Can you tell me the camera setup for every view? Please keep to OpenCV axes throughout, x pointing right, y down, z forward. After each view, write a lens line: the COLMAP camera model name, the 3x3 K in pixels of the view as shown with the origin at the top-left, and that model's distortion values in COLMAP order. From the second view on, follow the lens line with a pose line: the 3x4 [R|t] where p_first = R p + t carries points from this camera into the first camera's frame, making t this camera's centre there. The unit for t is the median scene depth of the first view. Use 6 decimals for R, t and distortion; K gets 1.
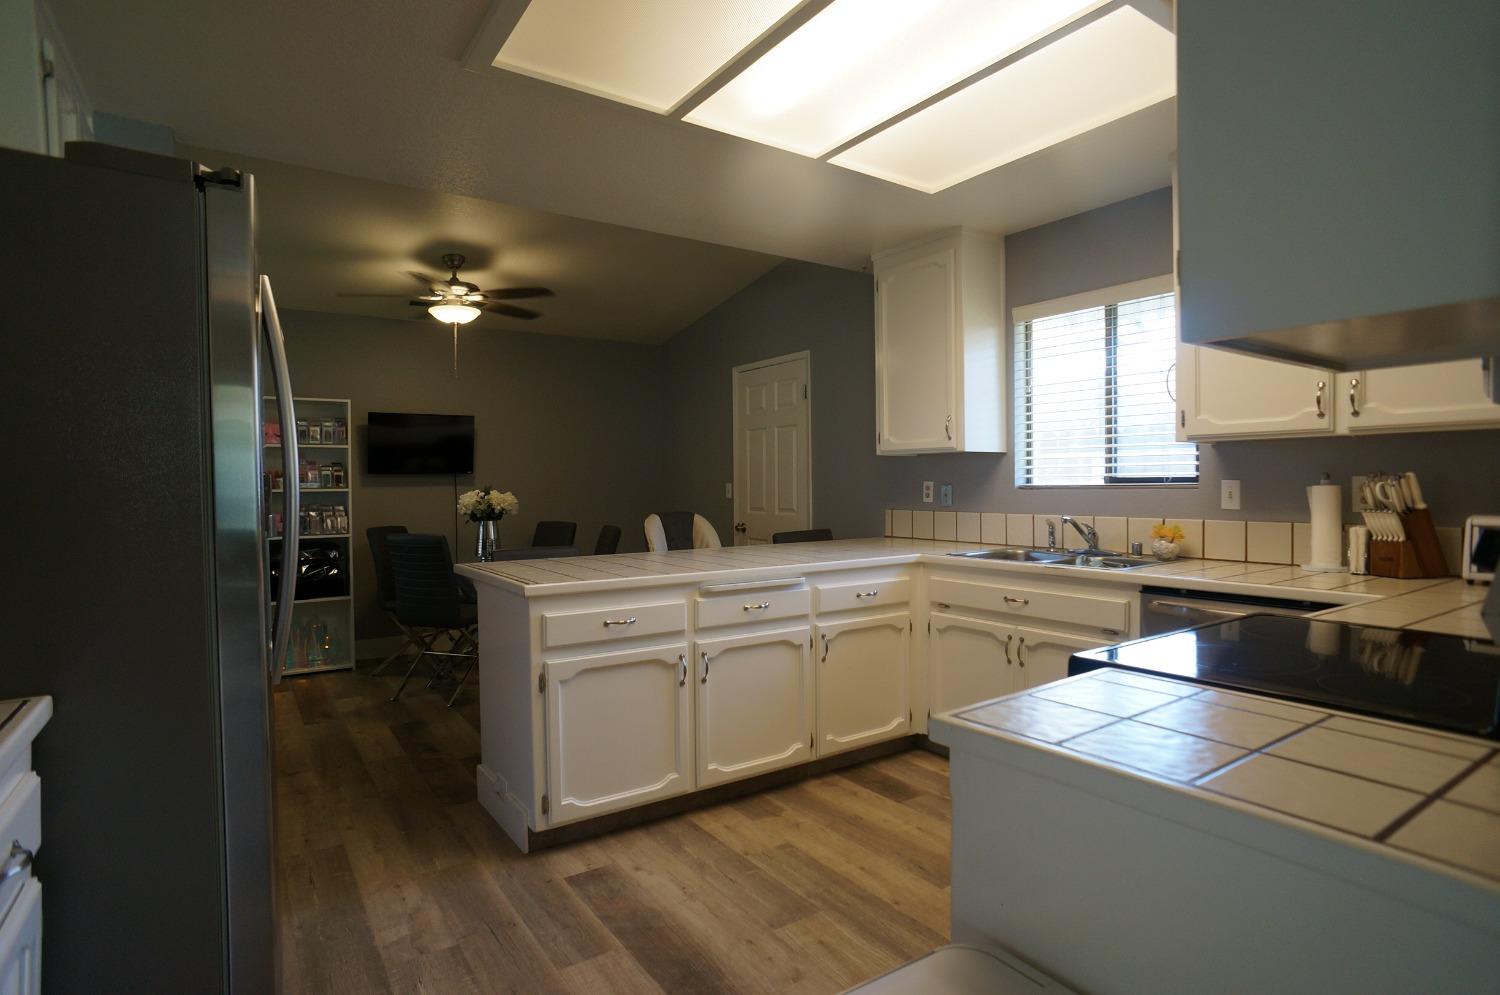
lens RADIAL K [[788.9, 0, 758.4], [0, 788.9, 497.8], [0, 0, 1]] dist [-0.077795, 0.050980]
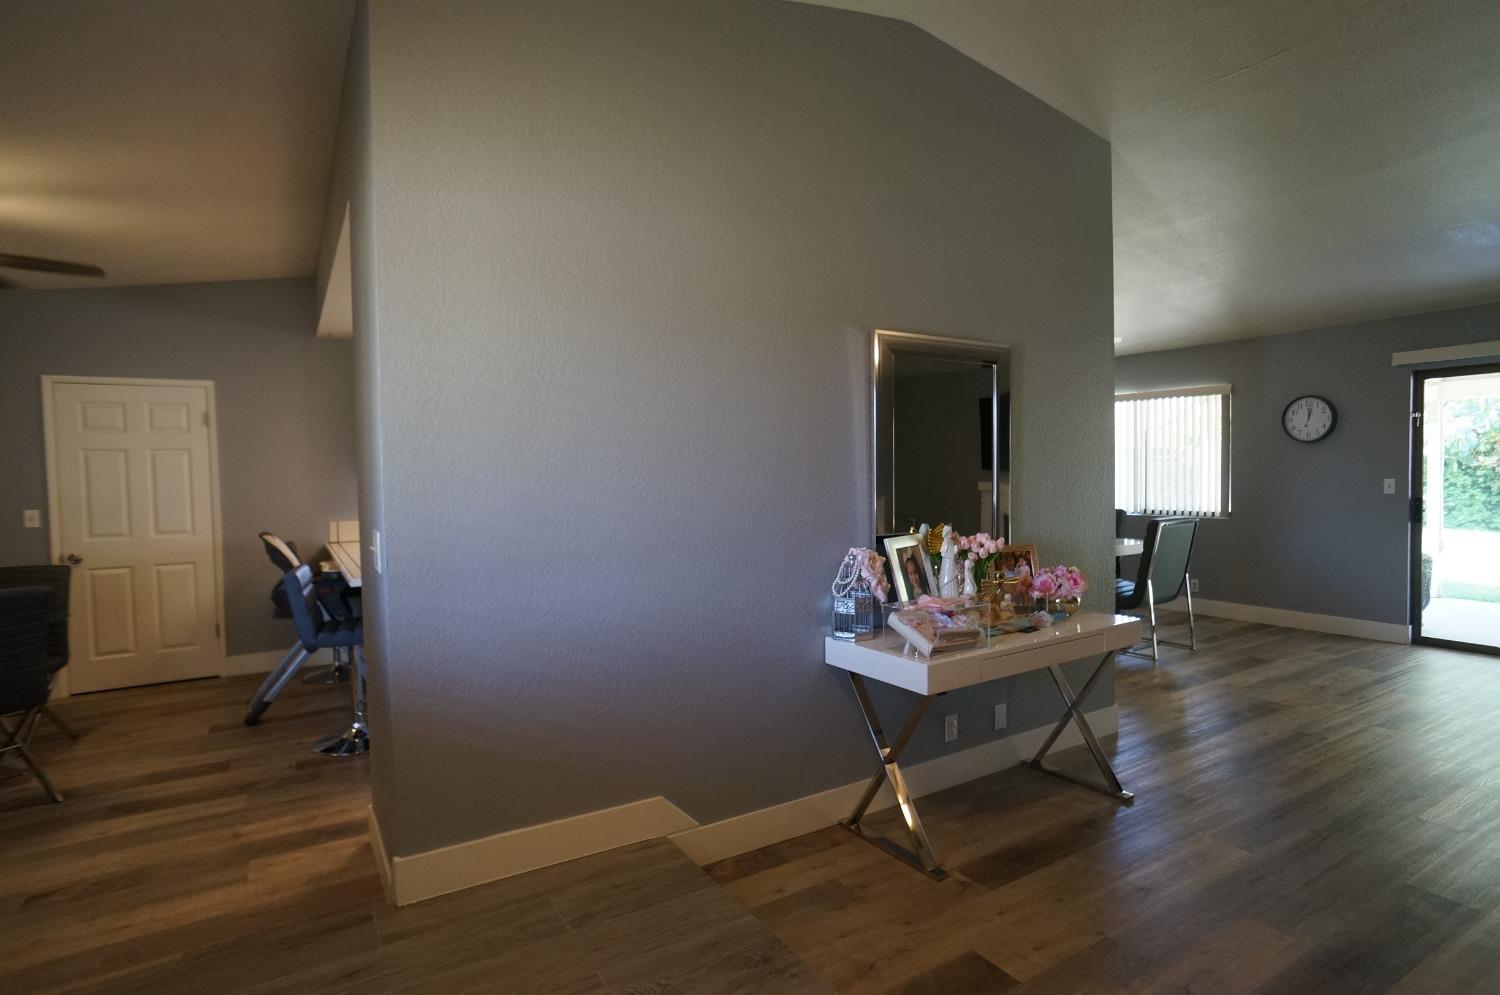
lens RADIAL K [[788.9, 0, 758.4], [0, 788.9, 497.8], [0, 0, 1]] dist [-0.077795, 0.050980]
pose [[0.052435, -0.029966, 0.998175, -1.175349], [0.036706, 0.998932, 0.028061, -0.036638], [-0.997950, 0.035168, 0.053479, 0.251838]]
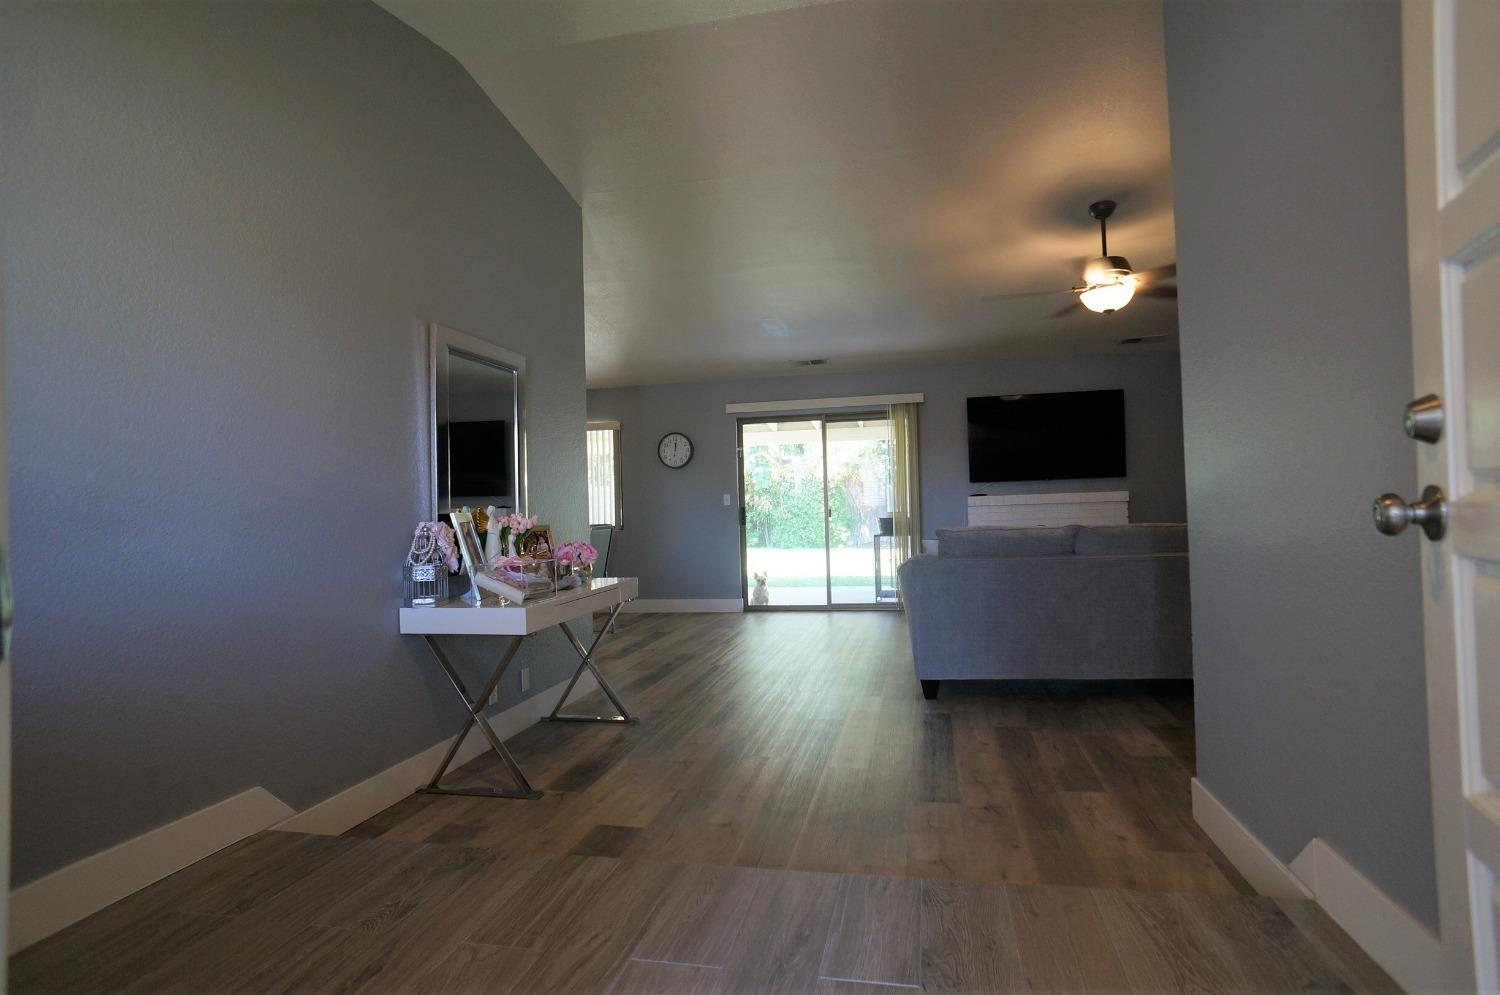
lens RADIAL K [[788.9, 0, 758.4], [0, 788.9, 497.8], [0, 0, 1]] dist [-0.077795, 0.050980]
pose [[-0.684820, 0.036898, 0.727778, -1.230209], [0.050919, 0.998699, -0.002720, 0.028545], [-0.726931, 0.035195, -0.685808, 0.490070]]
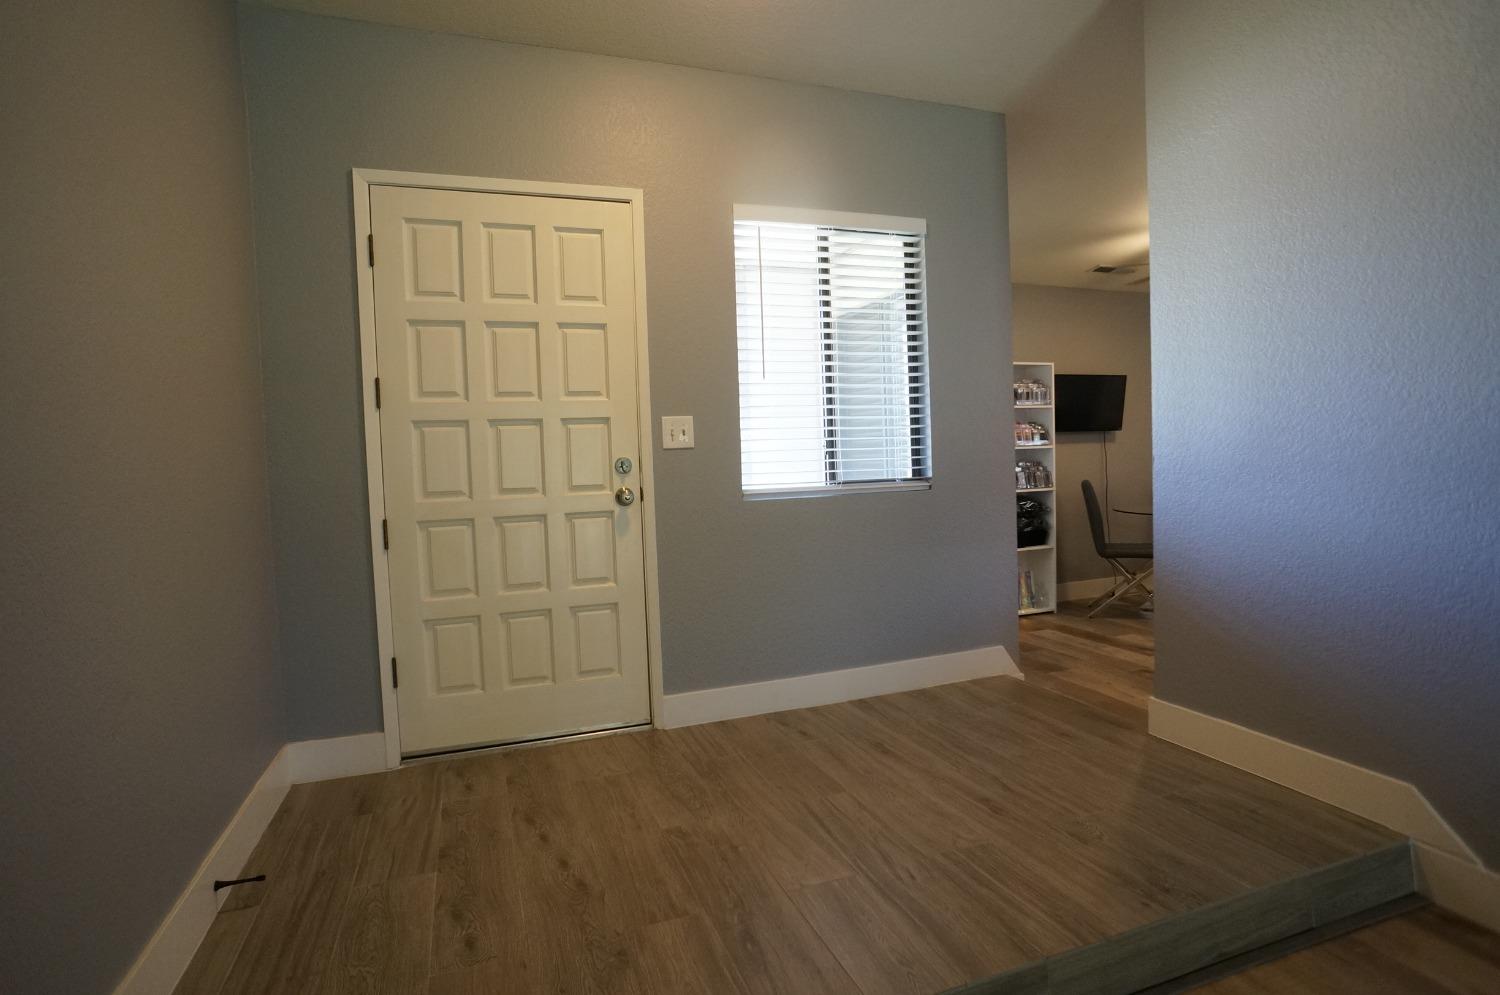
lens RADIAL K [[788.9, 0, 758.4], [0, 788.9, 497.8], [0, 0, 1]] dist [-0.077795, 0.050980]
pose [[0.969749, -0.013410, -0.243735, -0.825888], [0.023169, 0.999039, 0.037218, 0.013516], [0.243001, -0.041739, 0.969128, -0.193837]]
